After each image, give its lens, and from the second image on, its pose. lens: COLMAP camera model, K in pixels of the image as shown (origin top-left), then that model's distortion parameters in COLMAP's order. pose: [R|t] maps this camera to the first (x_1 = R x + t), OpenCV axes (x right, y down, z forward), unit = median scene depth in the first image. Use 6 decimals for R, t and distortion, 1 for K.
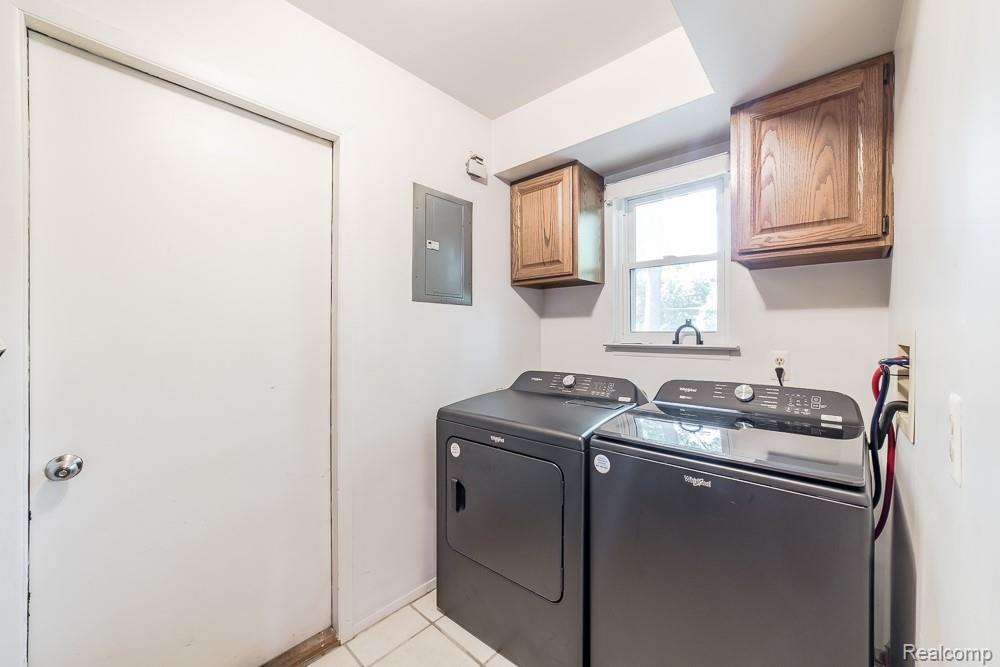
lens RADIAL K [[388.1, 0, 502.8], [0, 388.1, 334.6], [0, 0, 1]] dist [-0.011791, 0.001860]
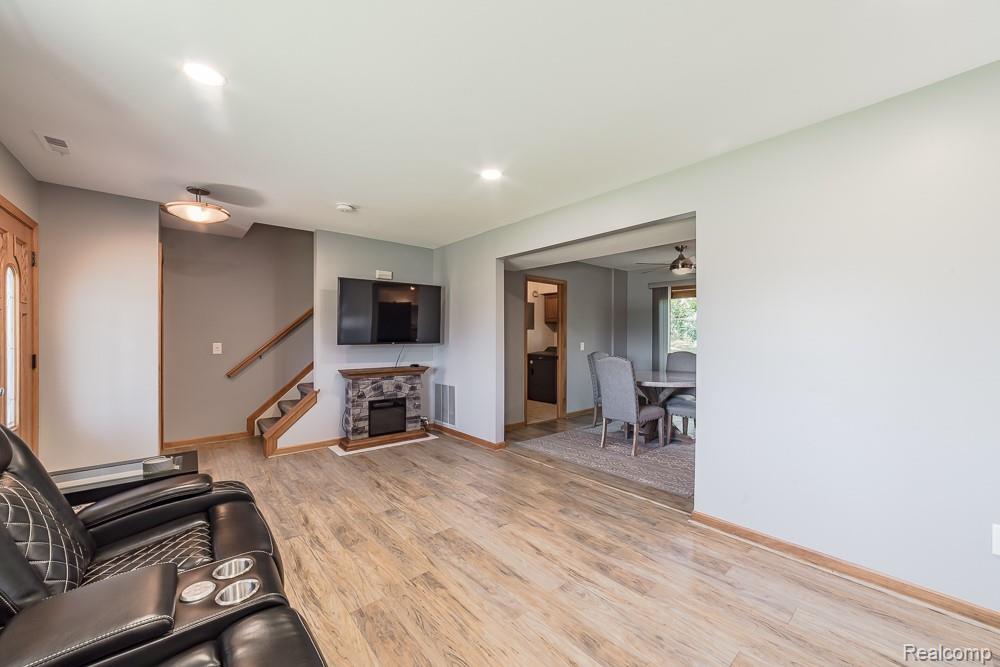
lens RADIAL K [[388.1, 0, 508.0], [0, 388.1, 336.4], [0, 0, 1]] dist [-0.011791, 0.001860]
pose [[0.994818, 0.005032, -0.101545, 0.068515], [-0.005348, 0.999982, -0.002834, 0.002967], [0.101529, 0.003363, 0.994827, -3.605383]]
